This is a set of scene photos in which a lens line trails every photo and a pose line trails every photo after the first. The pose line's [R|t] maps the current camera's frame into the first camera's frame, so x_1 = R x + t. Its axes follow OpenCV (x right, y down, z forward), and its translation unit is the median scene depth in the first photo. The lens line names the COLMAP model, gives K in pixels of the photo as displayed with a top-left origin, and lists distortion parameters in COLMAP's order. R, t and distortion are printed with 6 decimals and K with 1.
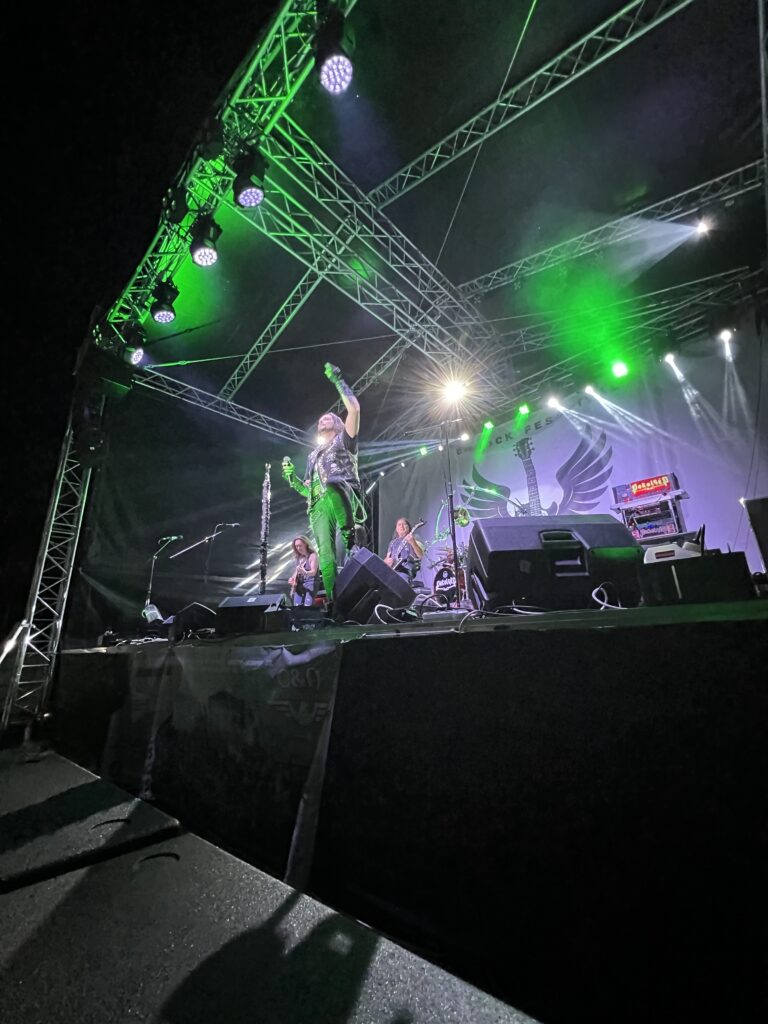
lens RADIAL K [[414.6, 0, 383.7], [0, 414.6, 512.0], [0, 0, 1]] dist [0.007754, 0.000239]
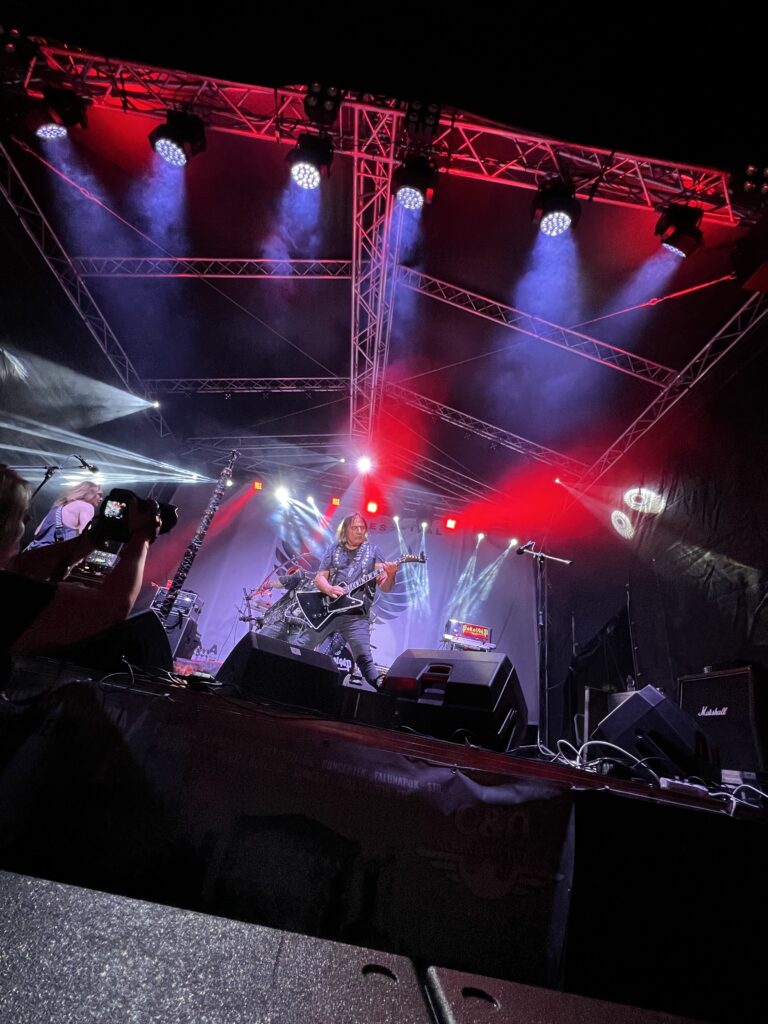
lens RADIAL K [[412.6, 0, 374.2], [0, 412.6, 505.4], [0, 0, 1]] dist [0.001294, 0.000215]
pose [[0.652233, 0.504885, 0.565406, -0.529369], [-0.414471, 0.862059, -0.291666, 0.116104], [-0.634670, -0.044110, 0.771523, 0.321741]]
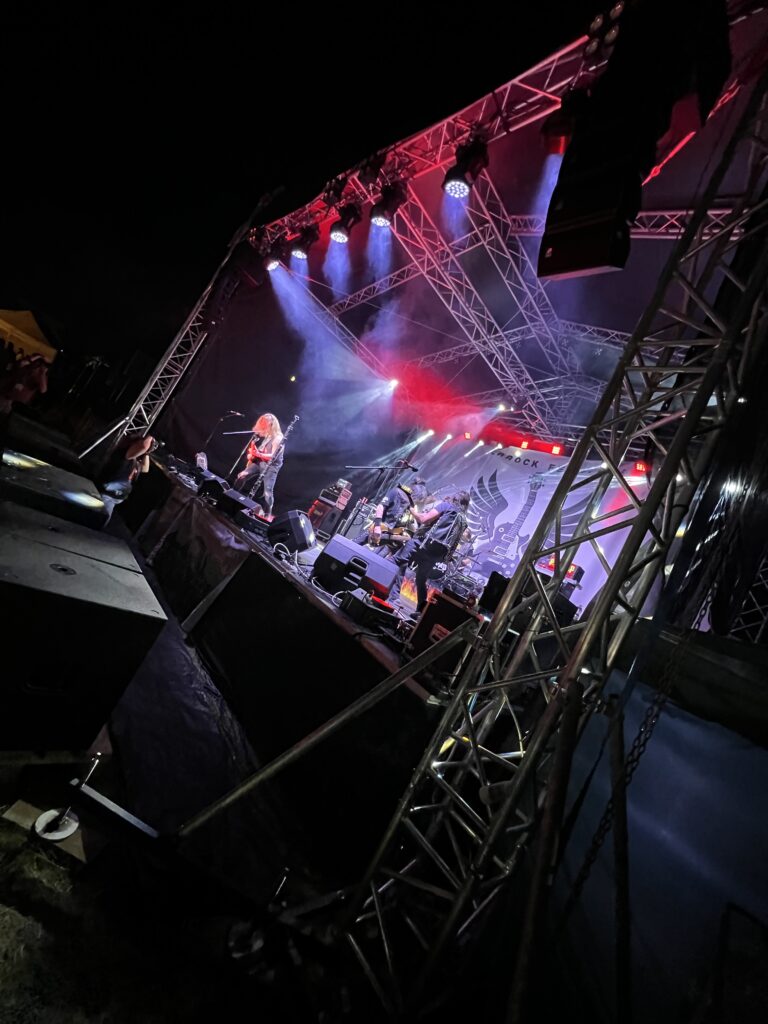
lens RADIAL K [[414.6, 0, 384.4], [0, 414.6, 511.8], [0, 0, 1]] dist [0.007754, 0.000239]
pose [[0.858449, 0.506219, -0.082511, 0.239108], [-0.478701, 0.848533, 0.225471, -0.277520], [0.184151, -0.154057, 0.970750, -0.368324]]
